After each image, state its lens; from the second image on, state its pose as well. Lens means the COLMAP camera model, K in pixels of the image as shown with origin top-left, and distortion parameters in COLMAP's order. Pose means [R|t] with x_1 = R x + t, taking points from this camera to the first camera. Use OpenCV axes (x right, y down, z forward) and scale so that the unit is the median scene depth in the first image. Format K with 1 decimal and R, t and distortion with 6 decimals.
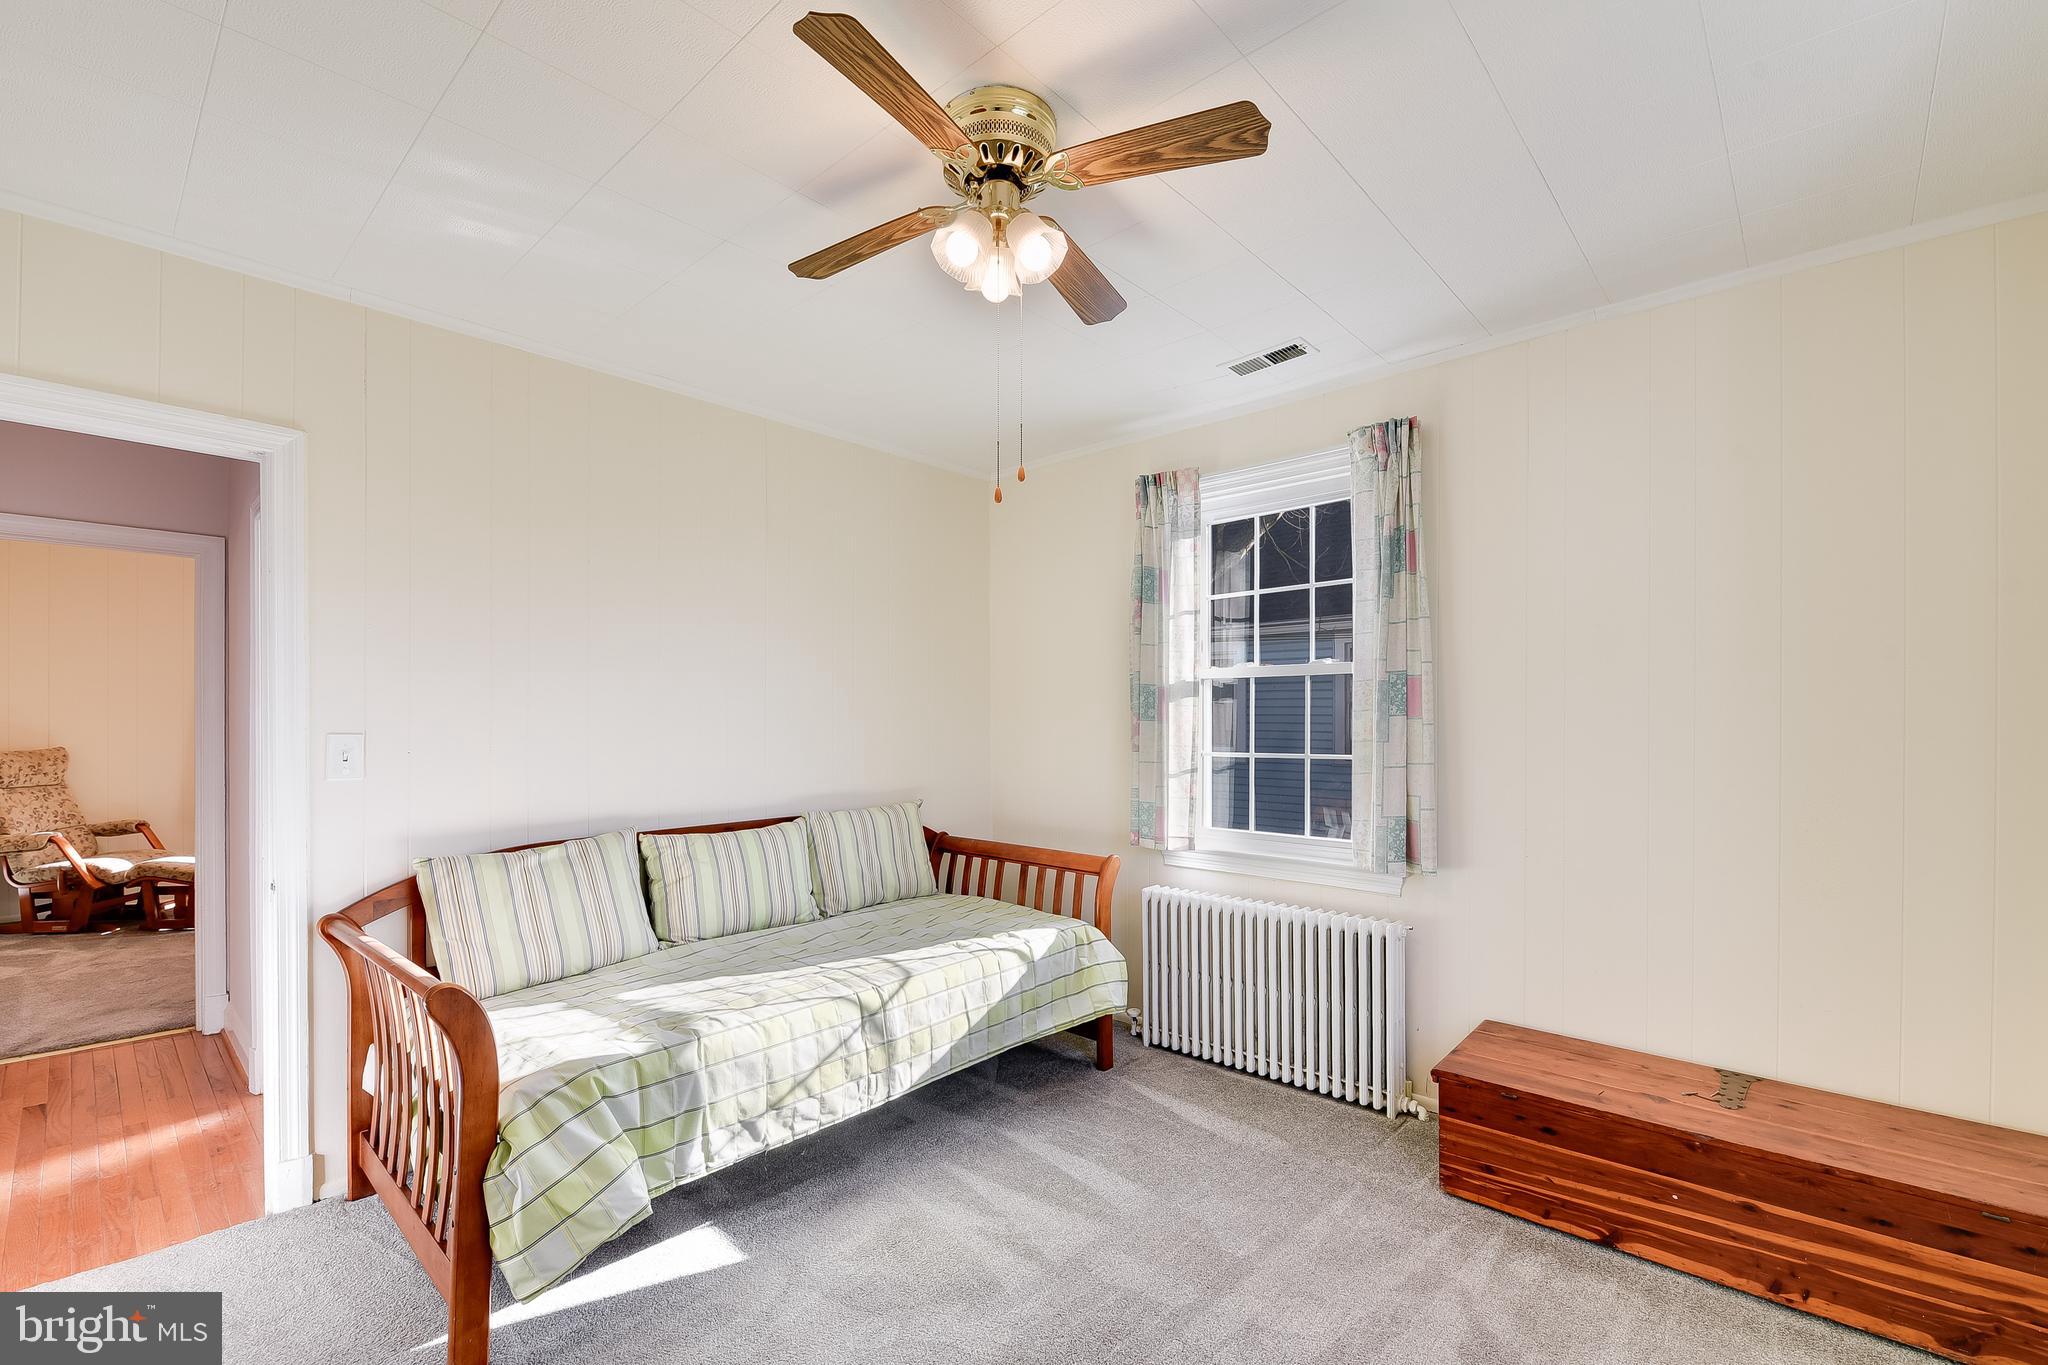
lens RADIAL K [[886.2, 0, 1053.1], [0, 886.2, 715.1], [0, 0, 1]] dist [-0.012784, -0.000530]
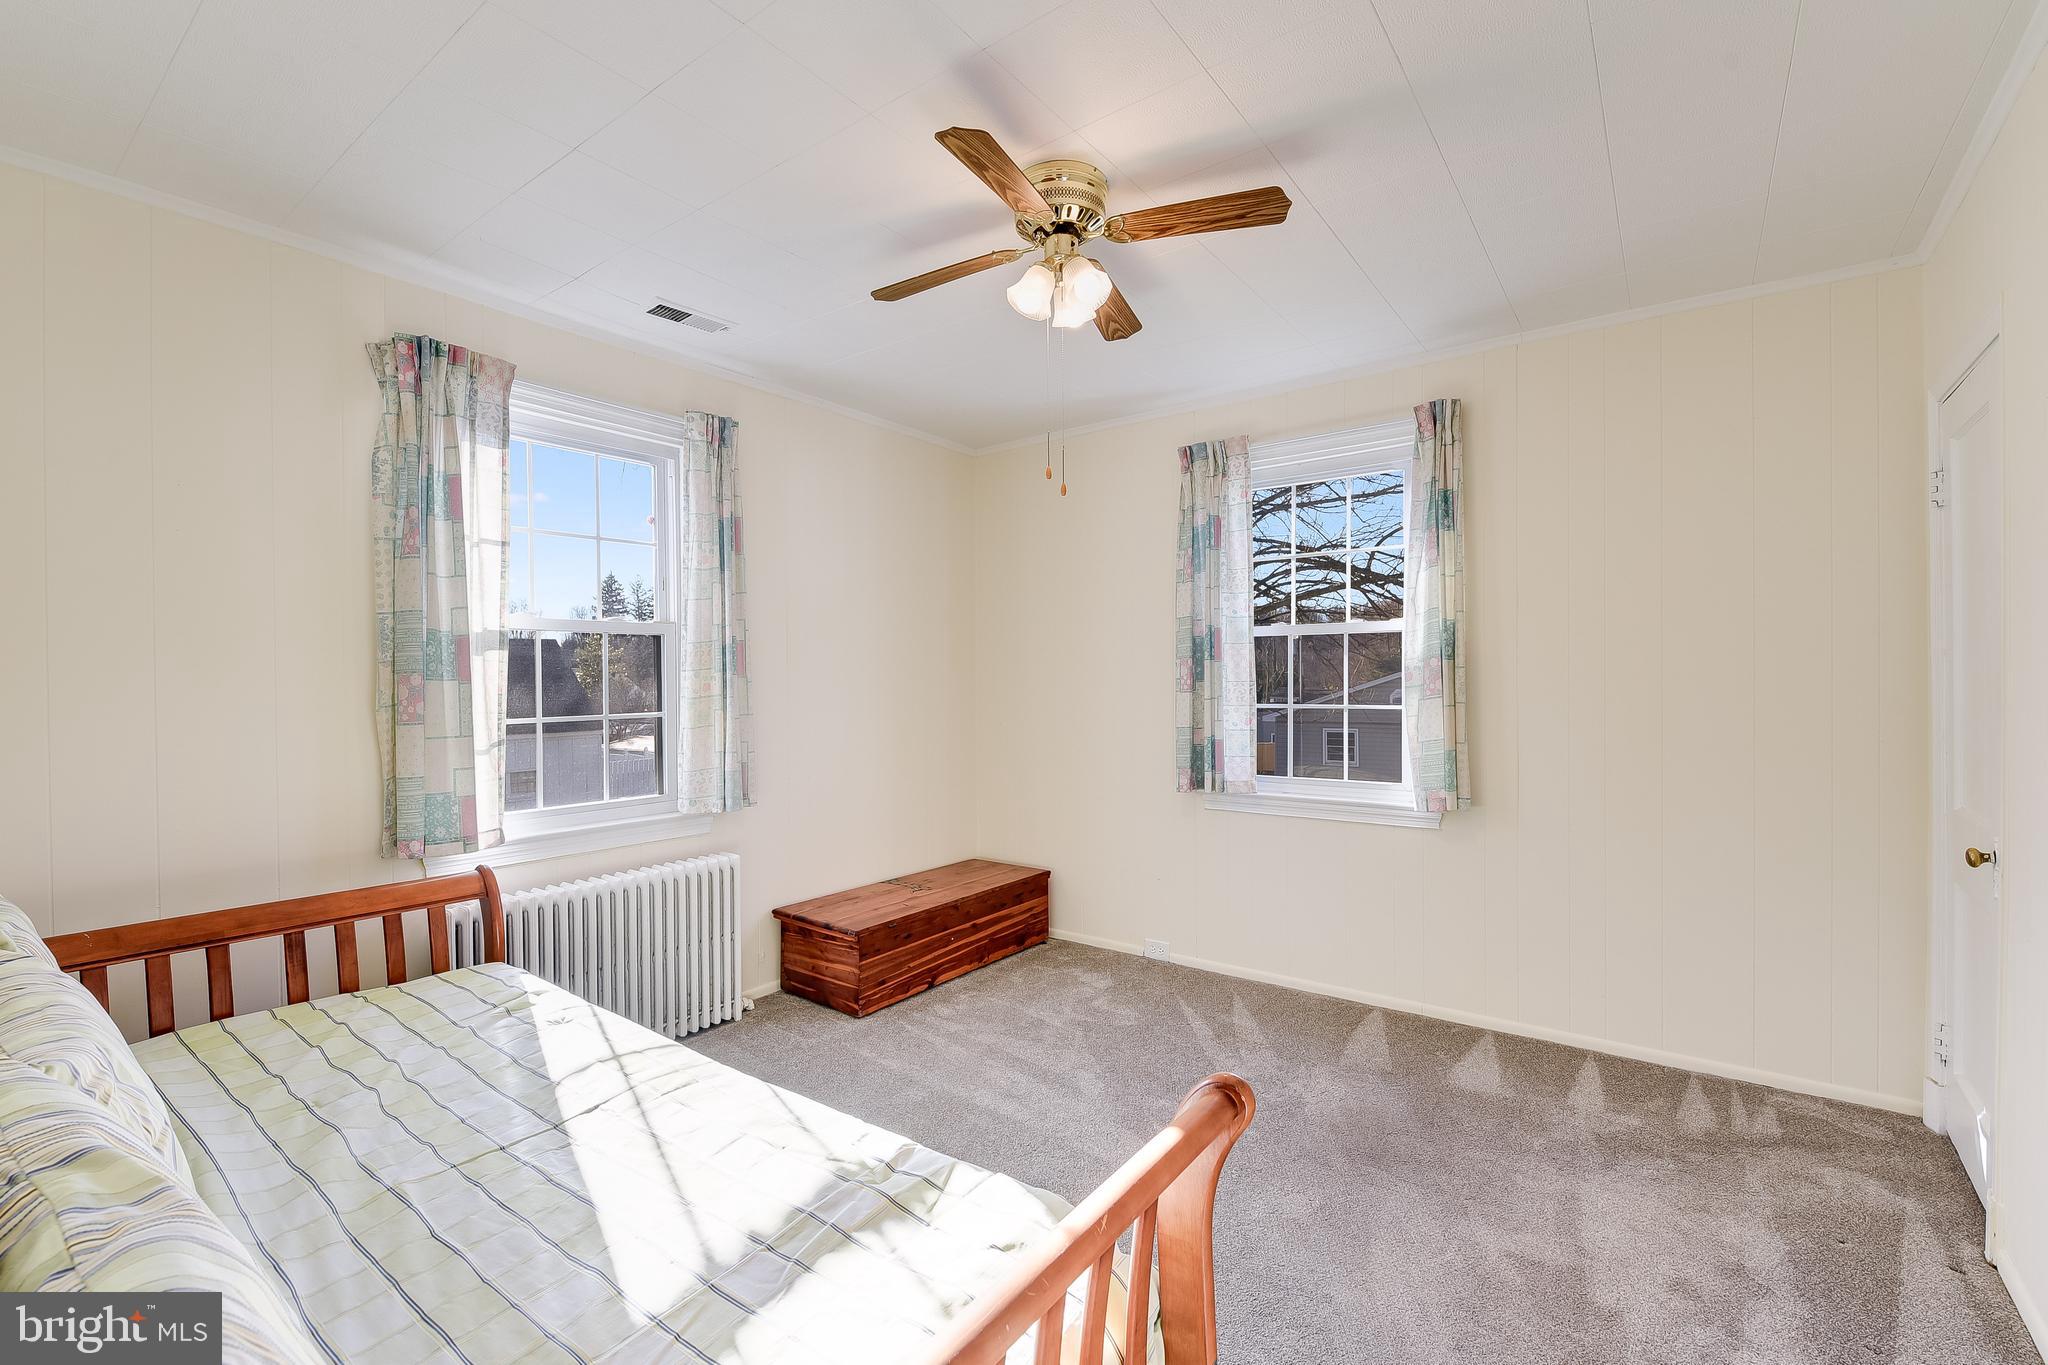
lens RADIAL K [[888.8, 0, 1016.8], [0, 888.8, 687.9], [0, 0, 1]] dist [0.002000, -0.005659]
pose [[-0.084933, -0.012041, 0.996314, -0.951060], [0.002189, 0.999922, 0.012271, 0.006152], [-0.996384, 0.003223, -0.084900, 0.859616]]
